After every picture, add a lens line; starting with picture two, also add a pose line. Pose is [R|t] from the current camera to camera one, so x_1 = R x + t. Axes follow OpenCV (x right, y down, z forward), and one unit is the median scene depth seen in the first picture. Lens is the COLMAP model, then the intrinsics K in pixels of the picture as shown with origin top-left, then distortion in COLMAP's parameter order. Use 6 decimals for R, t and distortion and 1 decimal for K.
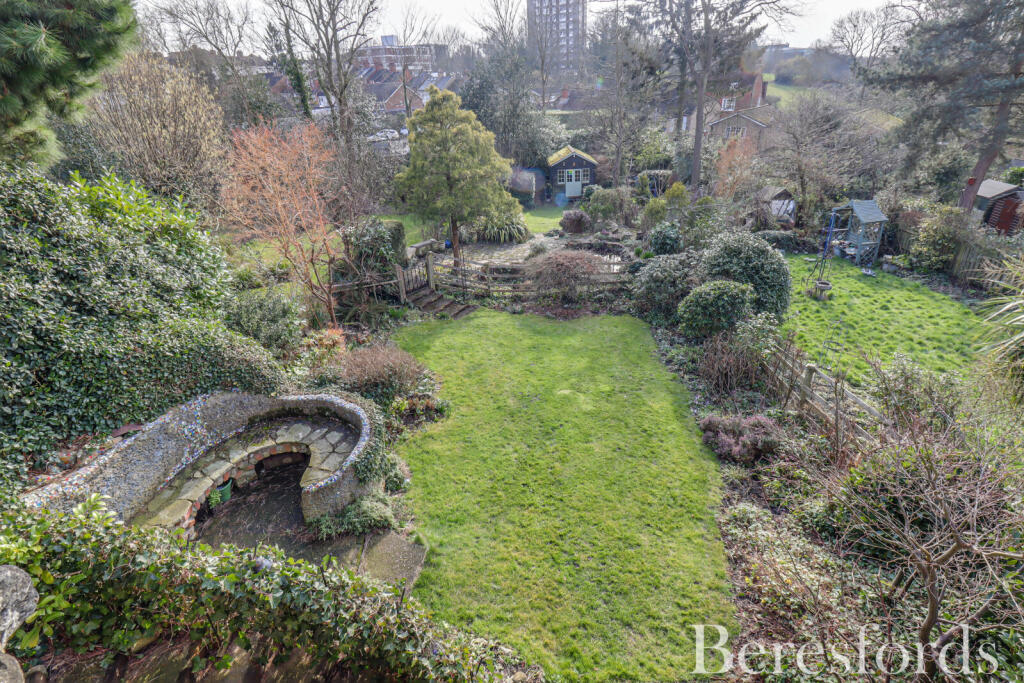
lens RADIAL K [[475.9, 0, 522.4], [0, 475.9, 332.3], [0, 0, 1]] dist [0.003369, -0.014731]
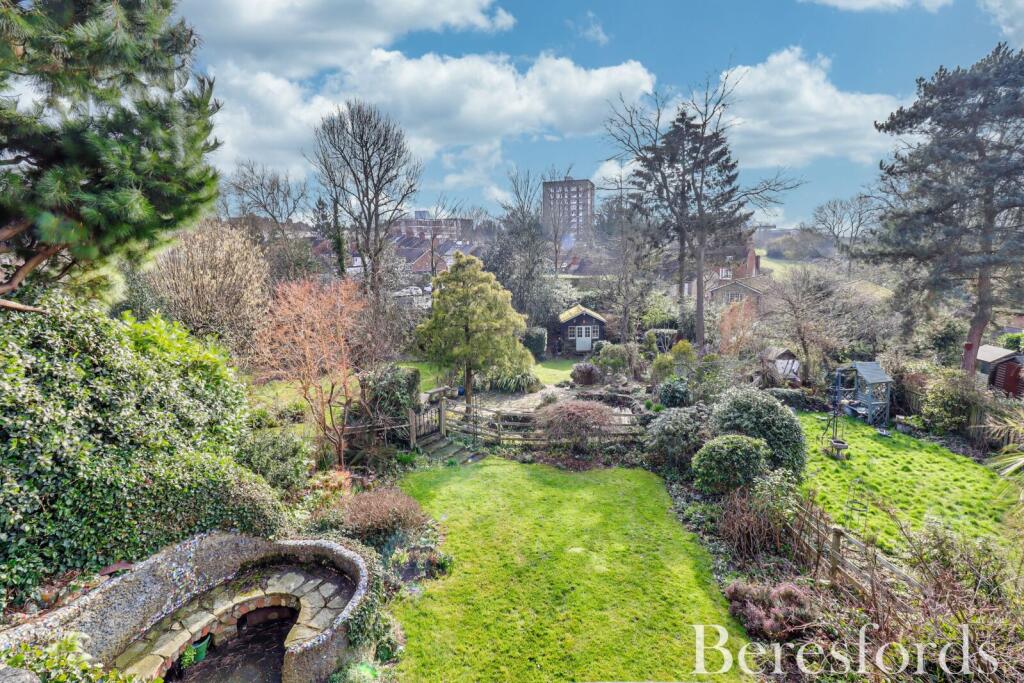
lens RADIAL K [[476.1, 0, 524.3], [0, 476.1, 336.1], [0, 0, 1]] dist [0.004346, -0.014041]
pose [[0.999329, 0.030072, -0.020899, -0.005533], [-0.034976, 0.952885, -0.301308, 0.009851], [0.010853, 0.301836, 0.953298, -0.018027]]
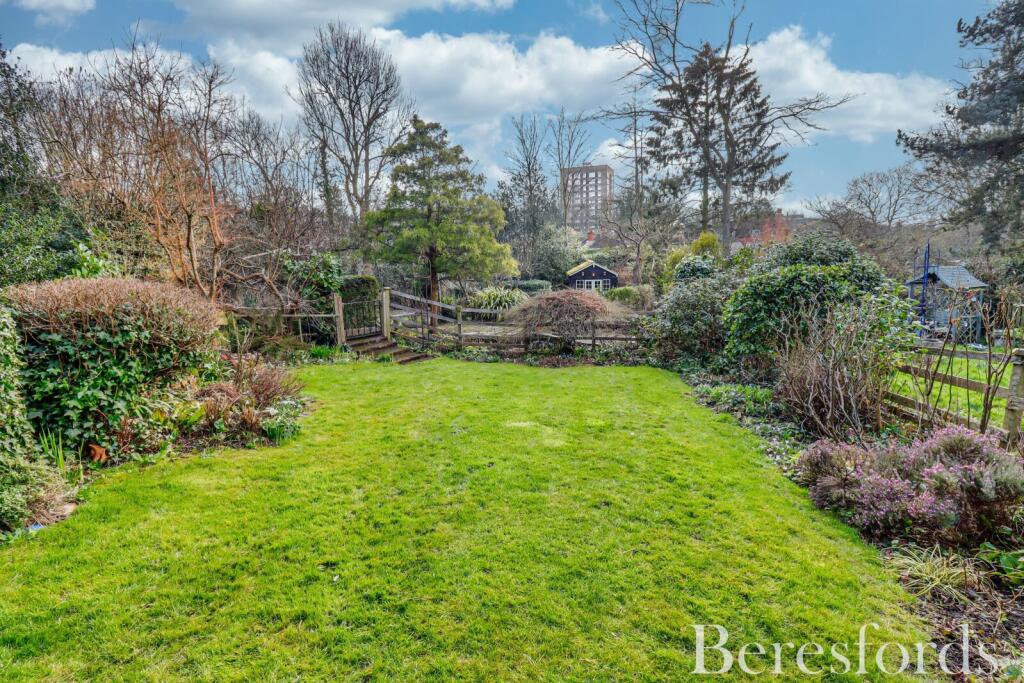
lens RADIAL K [[476.4, 0, 521.7], [0, 476.4, 333.1], [0, 0, 1]] dist [0.005259, -0.015958]
pose [[0.997193, 0.033602, -0.066907, 0.114150], [-0.052066, 0.953398, -0.297190, 0.172801], [0.053803, 0.299839, 0.952471, 0.419536]]
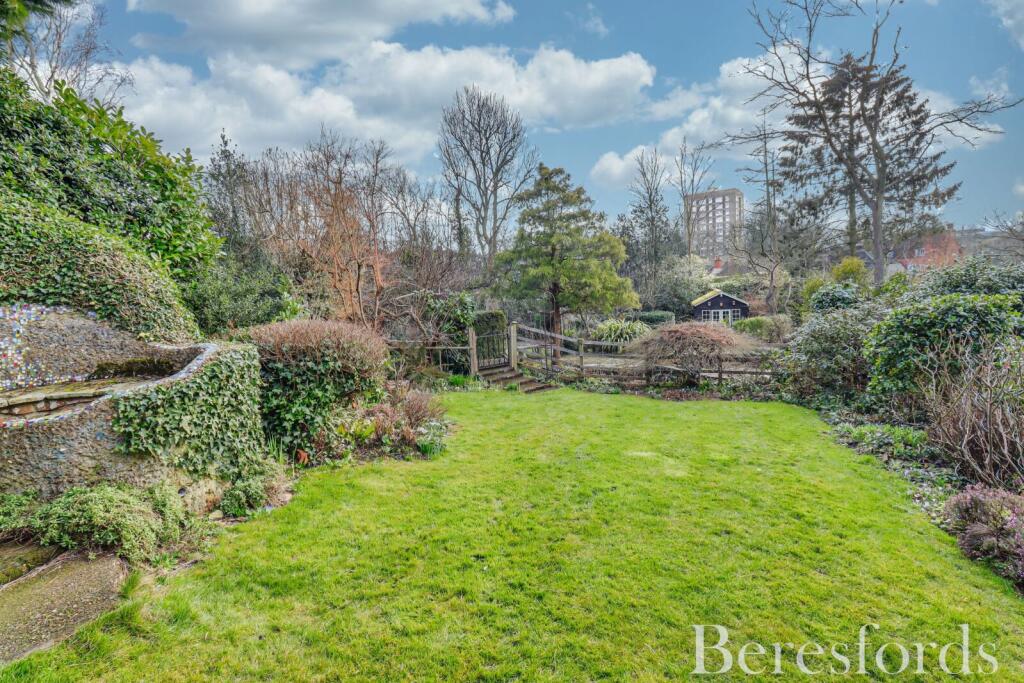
lens RADIAL K [[476.4, 0, 521.7], [0, 476.4, 333.1], [0, 0, 1]] dist [0.005259, -0.015958]
pose [[0.949221, 0.024056, -0.313688, 0.117913], [-0.134459, 0.932443, -0.335366, 0.184742], [0.284428, 0.360515, 0.888329, 0.376473]]
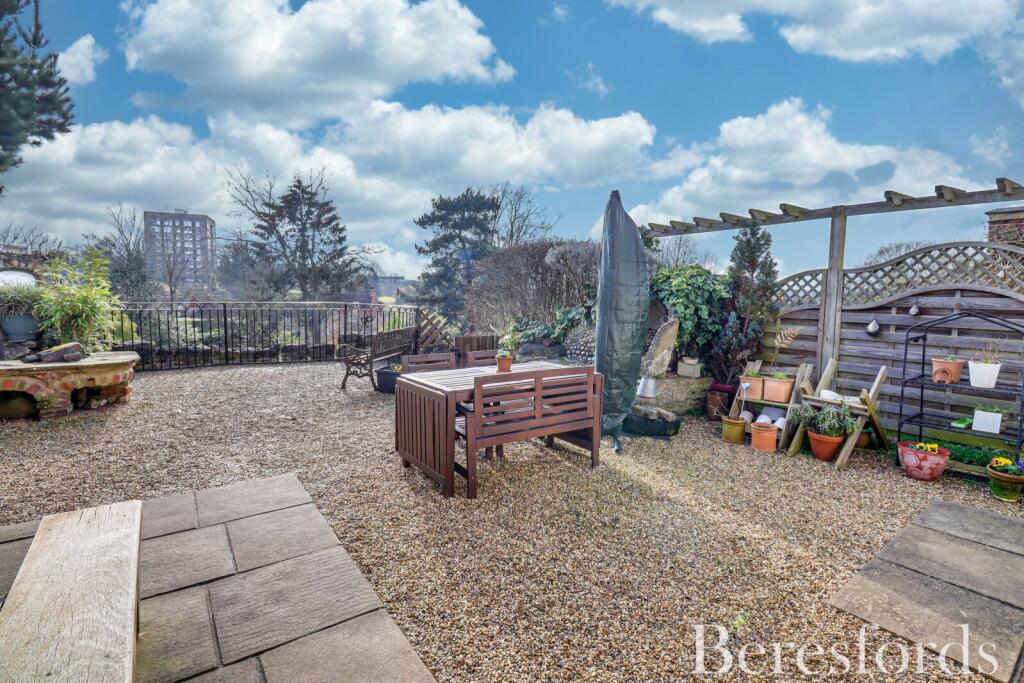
lens RADIAL K [[482.1, 0, 520.8], [0, 482.1, 334.6], [0, 0, 1]] dist [0.003869, -0.014336]
pose [[0.778813, 0.003460, 0.627246, -0.100467], [0.250722, 0.914910, -0.316352, 0.466800], [-0.574968, 0.403644, 0.711676, -0.854082]]
